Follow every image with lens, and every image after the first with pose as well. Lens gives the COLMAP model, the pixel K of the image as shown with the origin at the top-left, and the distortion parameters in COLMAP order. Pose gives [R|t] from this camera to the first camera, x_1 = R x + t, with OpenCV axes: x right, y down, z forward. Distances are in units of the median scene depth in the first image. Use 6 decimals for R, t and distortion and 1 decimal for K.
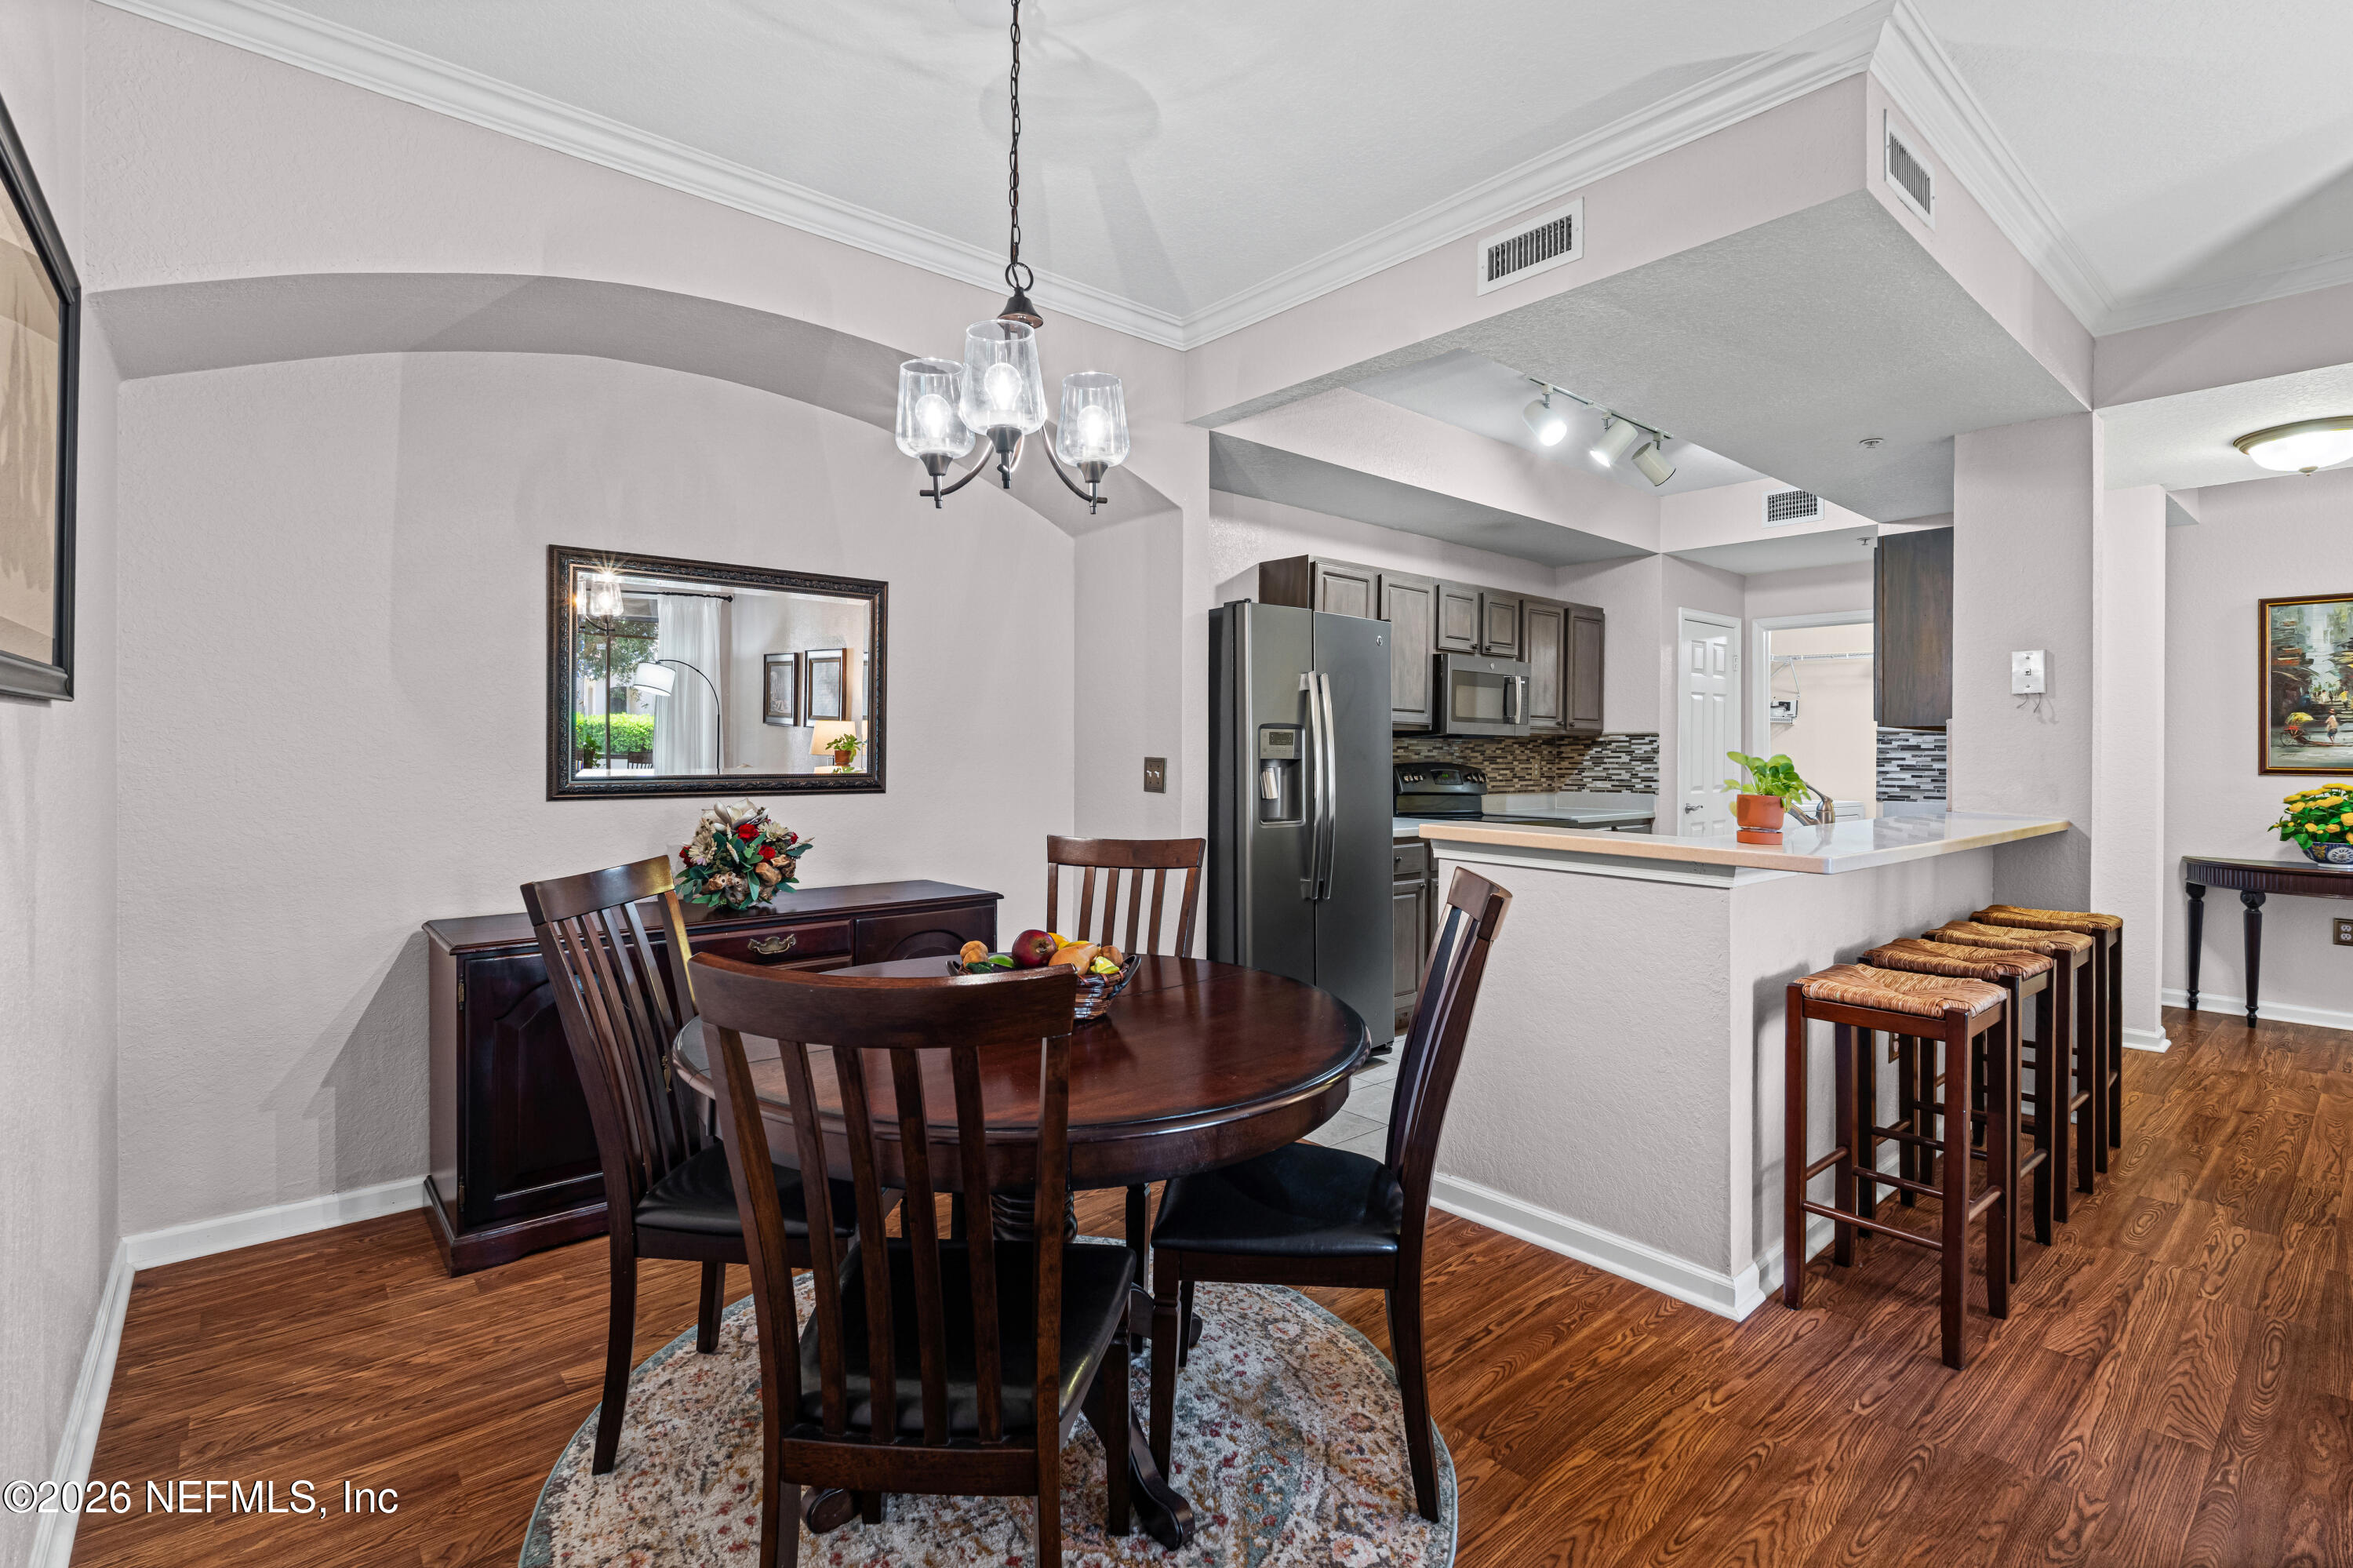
lens RADIAL K [[1079.7, 0, 1184.8], [0, 1079.7, 753.0], [0, 0, 1]] dist [-0.005278, -0.000548]
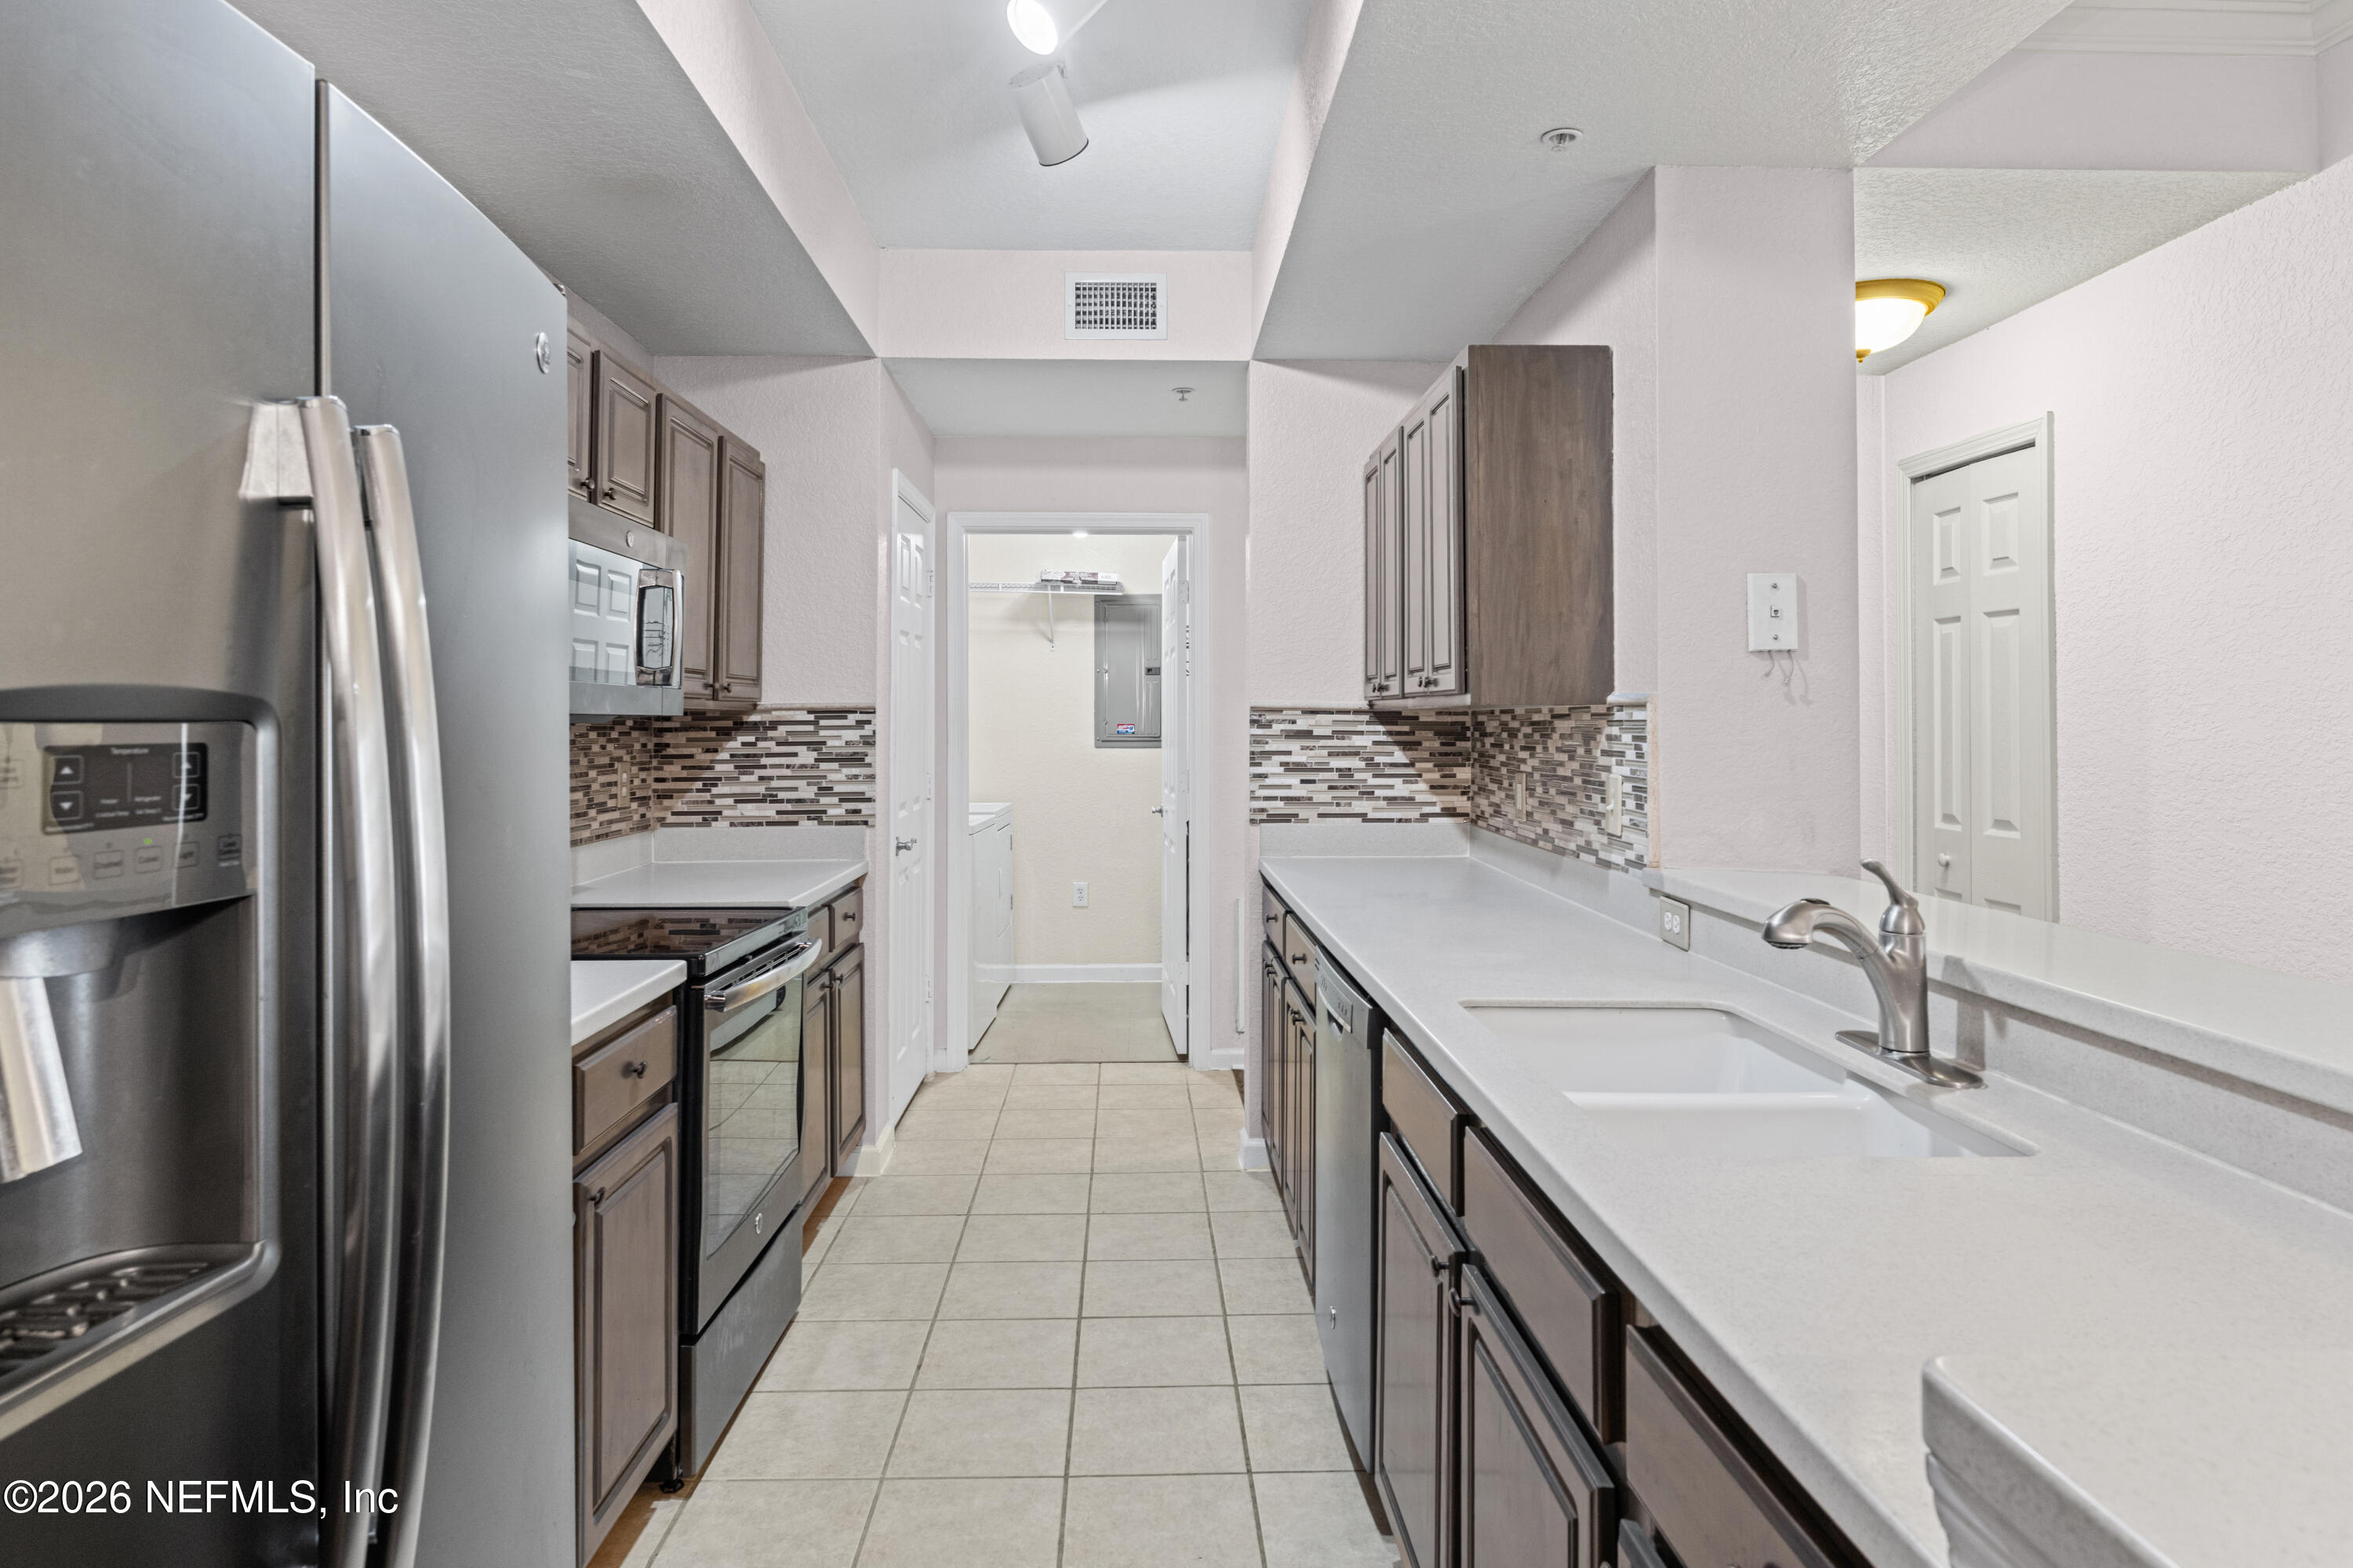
lens RADIAL K [[1378.6, 0, 1170.1], [0, 1378.6, 691.9], [0, 0, 1]] dist [-0.003624, -0.000069]
pose [[0.629929, 0.008839, 0.776602, 0.024423], [0.004998, 0.999868, -0.015434, -0.018113], [-0.776636, 0.013604, 0.629802, 0.591503]]
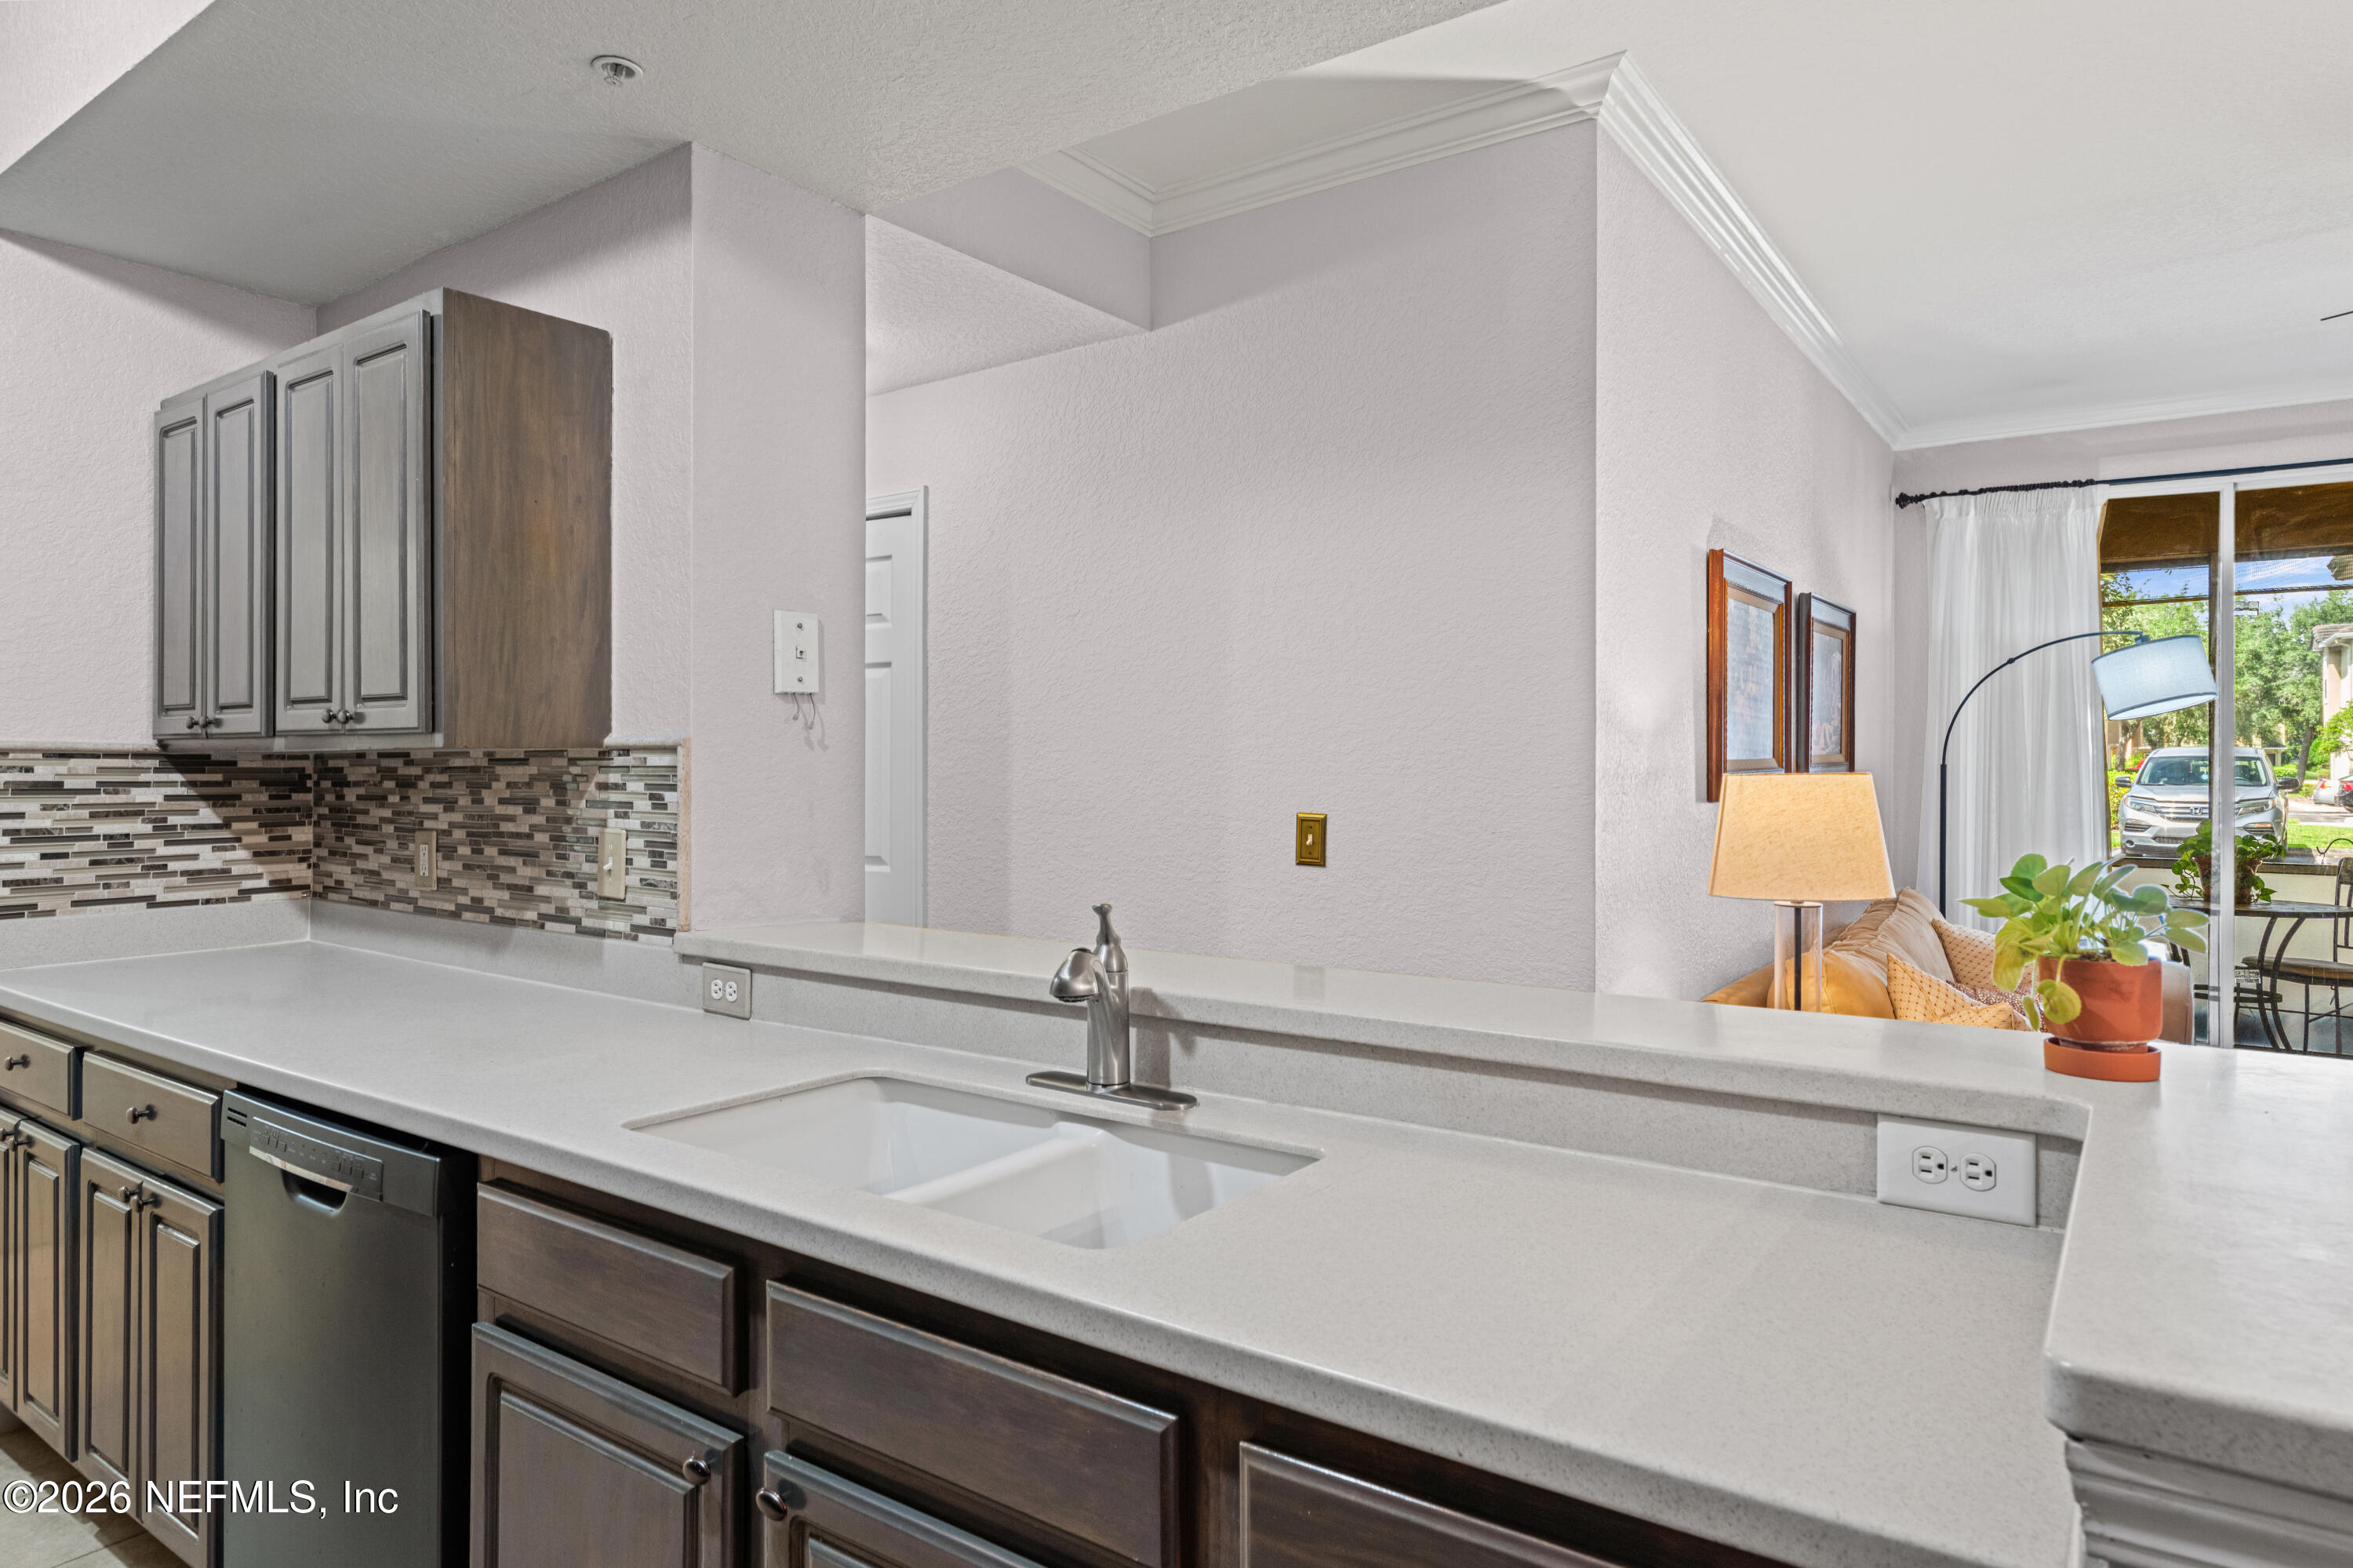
lens RADIAL K [[1388.2, 0, 1183.0], [0, 1388.2, 760.2], [0, 0, 1]] dist [-0.004198, -0.000537]
pose [[-0.239542, -0.006288, 0.970866, 0.051486], [0.001251, 0.999976, 0.006786, -0.019585], [-0.970885, 0.002840, -0.239528, 0.730334]]
